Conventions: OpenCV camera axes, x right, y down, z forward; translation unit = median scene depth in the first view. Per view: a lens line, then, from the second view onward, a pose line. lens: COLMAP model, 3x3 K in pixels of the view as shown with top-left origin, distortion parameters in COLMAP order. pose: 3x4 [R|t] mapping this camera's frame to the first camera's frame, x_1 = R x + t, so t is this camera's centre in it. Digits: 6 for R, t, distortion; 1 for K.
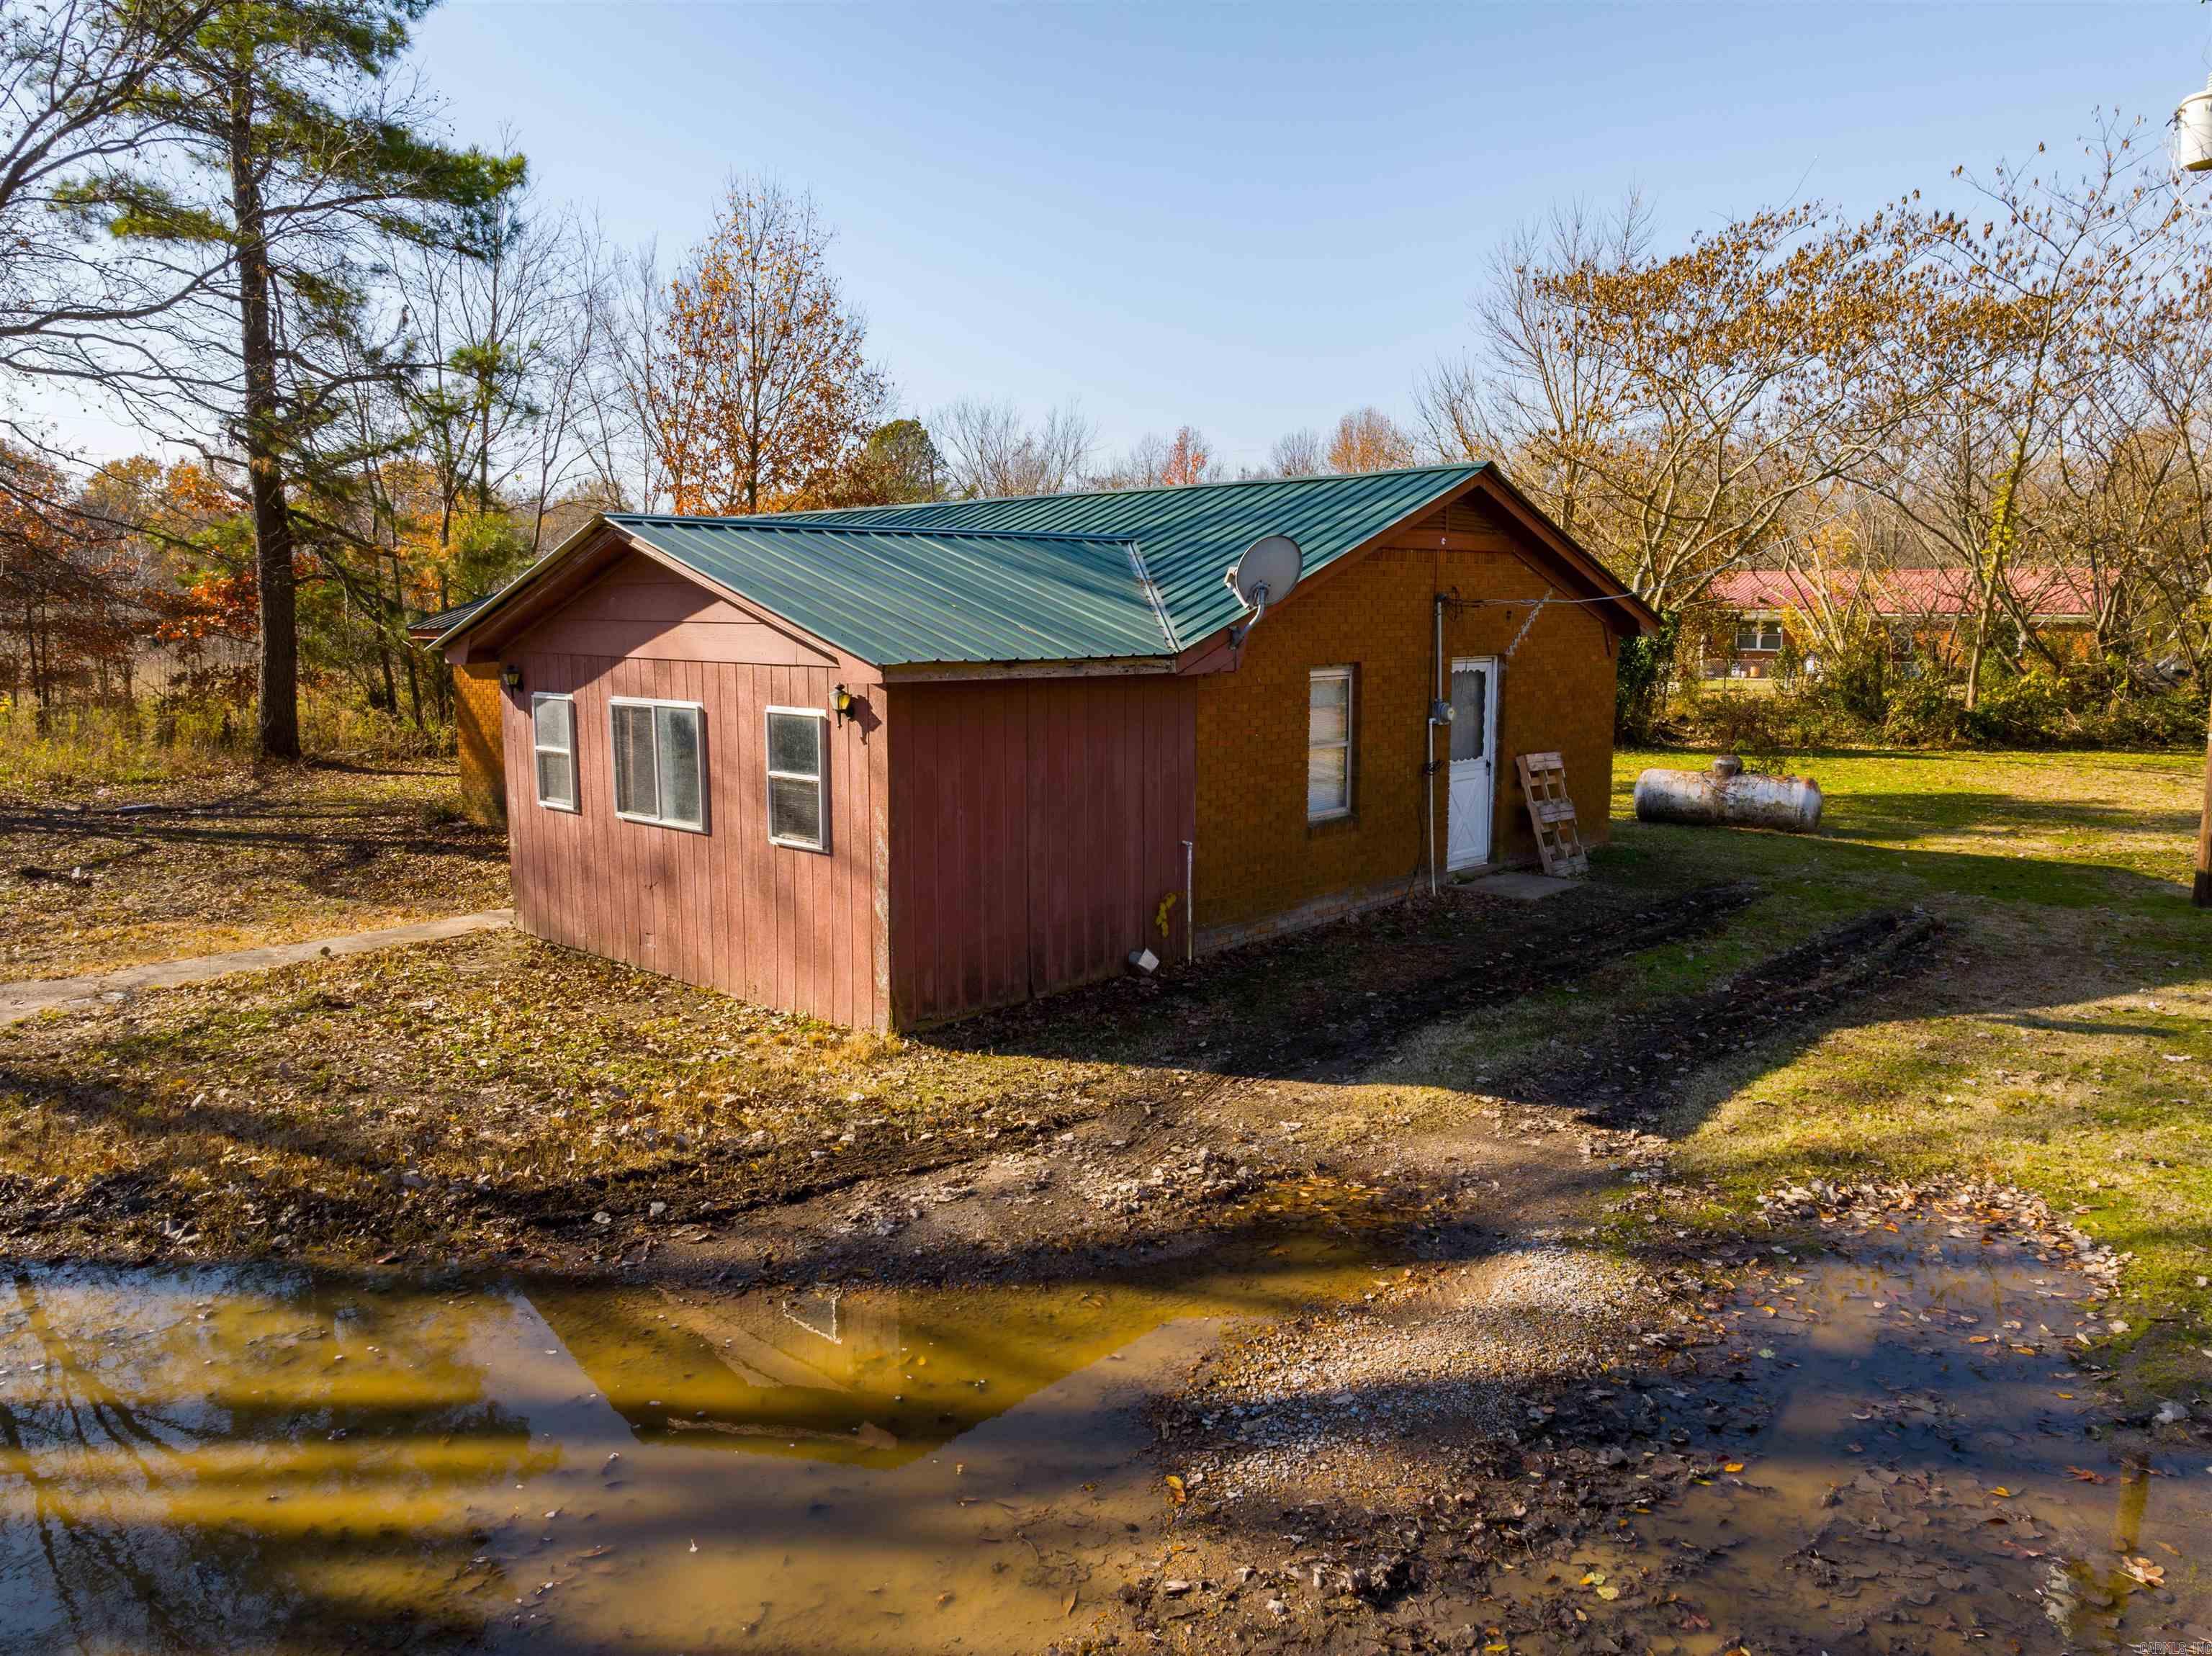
lens RADIAL K [[1548.5, 0, 1107.7], [0, 1548.5, 827.2], [0, 0, 1]] dist [-0.036197, 0.017365]
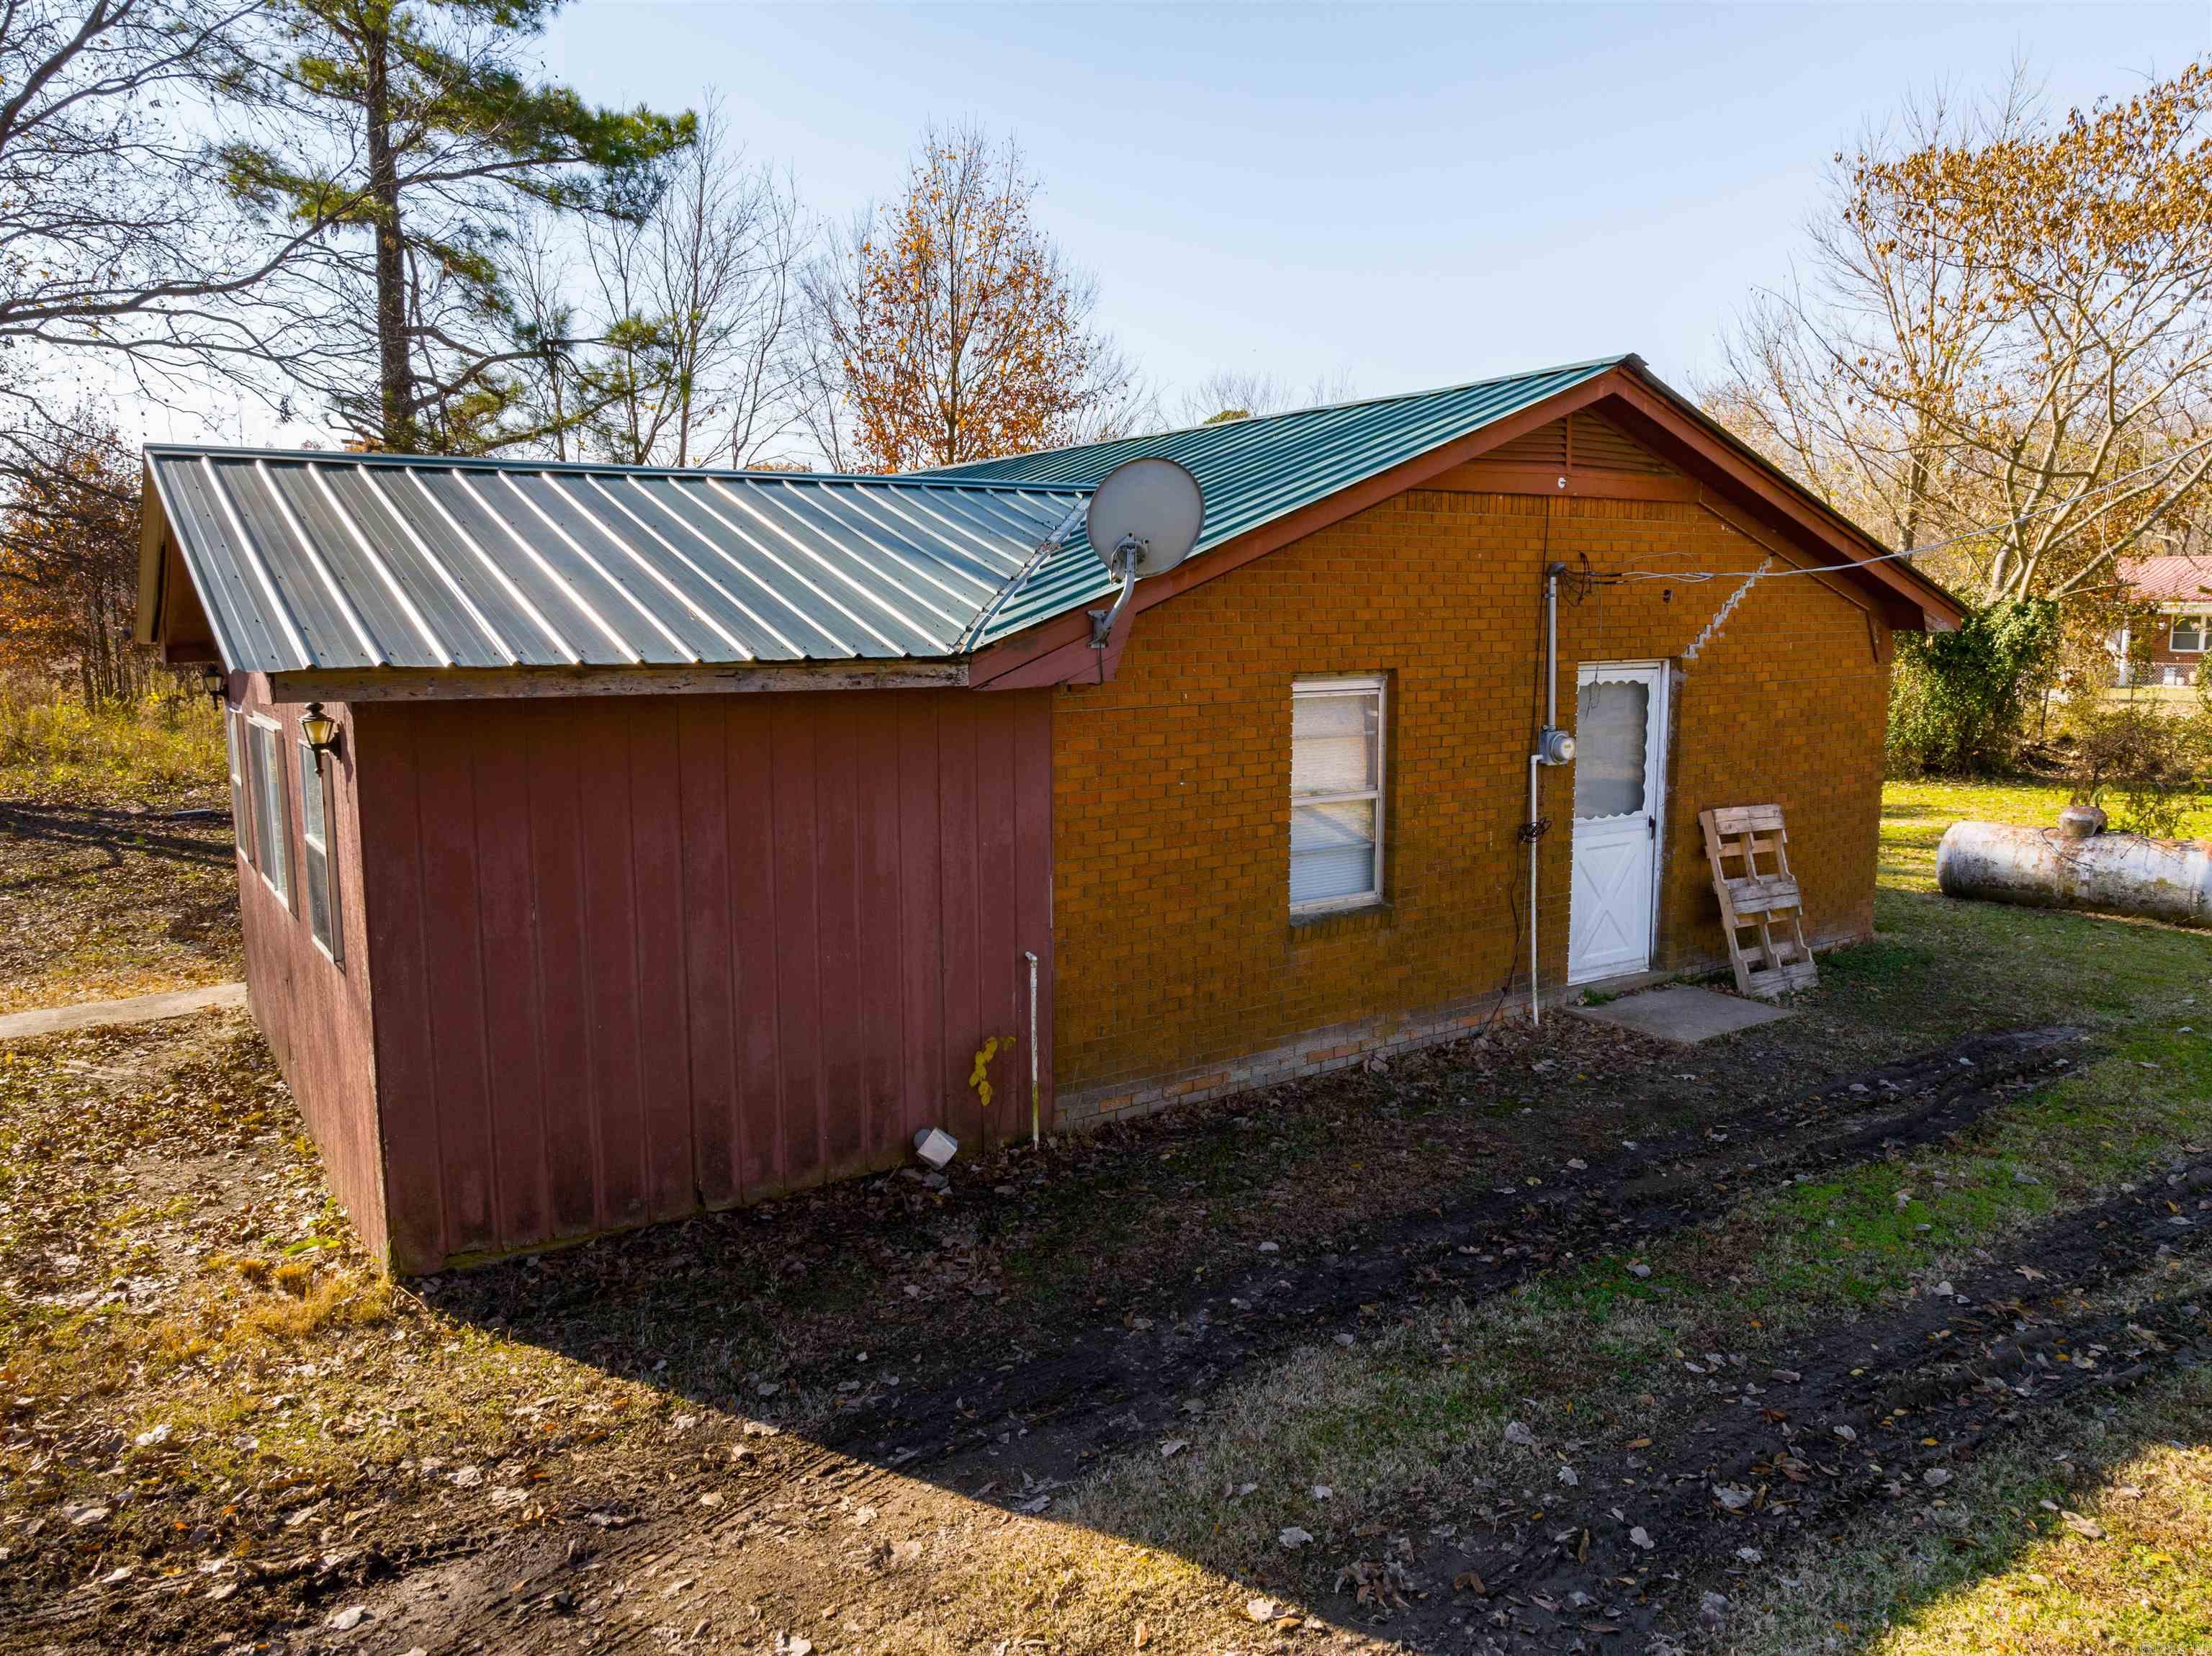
lens RADIAL K [[1548.5, 0, 1101.5], [0, 1548.5, 828.5], [0, 0, 1]] dist [-0.036197, 0.017365]
pose [[0.973051, 0.030698, -0.228539, 0.166050], [-0.030024, 0.999529, 0.006425, -0.034966], [0.228628, 0.000610, 0.973514, 0.297414]]
